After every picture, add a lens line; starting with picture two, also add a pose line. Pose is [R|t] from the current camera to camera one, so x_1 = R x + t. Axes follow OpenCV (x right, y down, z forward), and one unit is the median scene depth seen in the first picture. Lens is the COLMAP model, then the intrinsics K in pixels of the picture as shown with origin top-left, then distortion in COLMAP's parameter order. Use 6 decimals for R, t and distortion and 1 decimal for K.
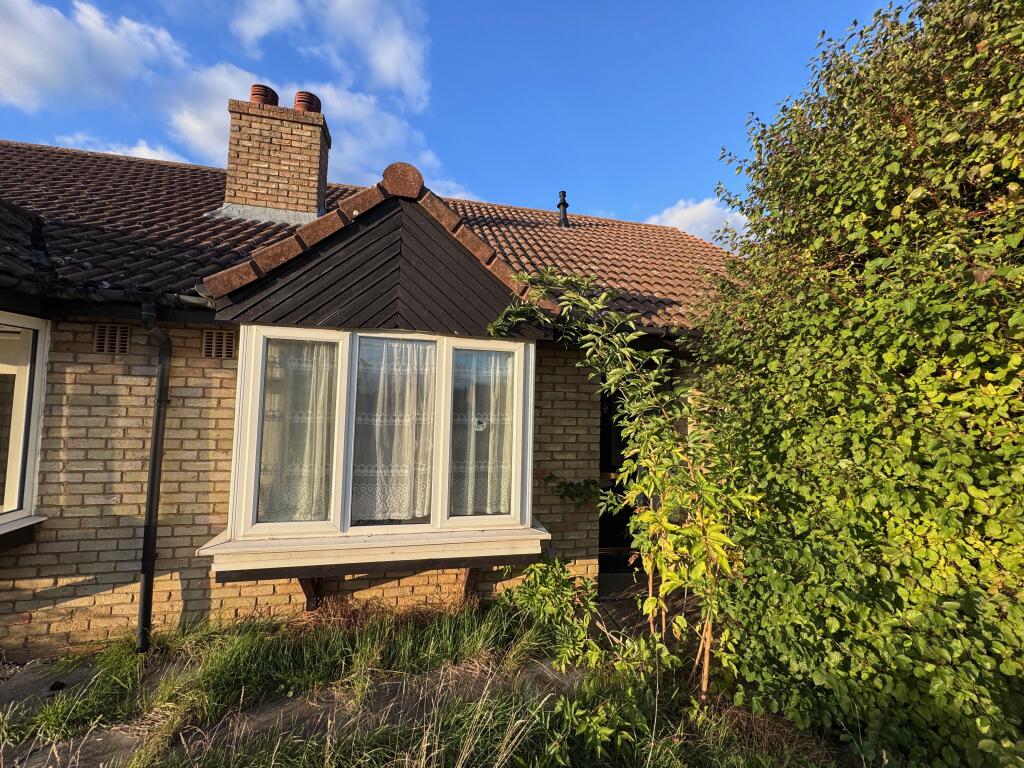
lens RADIAL K [[406.3, 0, 520.5], [0, 406.3, 377.2], [0, 0, 1]] dist [0.020934, 0.000517]
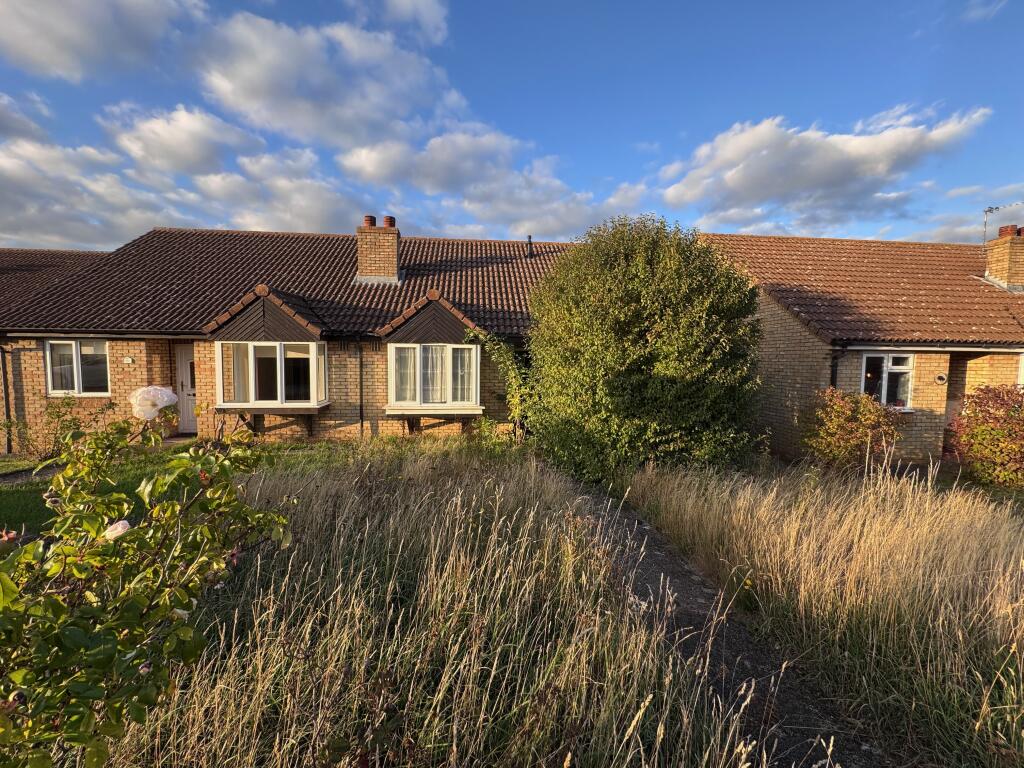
lens RADIAL K [[406.3, 0, 512.7], [0, 406.3, 391.3], [0, 0, 1]] dist [0.020934, 0.000517]
pose [[0.995016, -0.008184, -0.099375, 0.571662], [0.022727, 0.989007, 0.146113, -0.176905], [0.097087, -0.147643, 0.984264, -1.945594]]
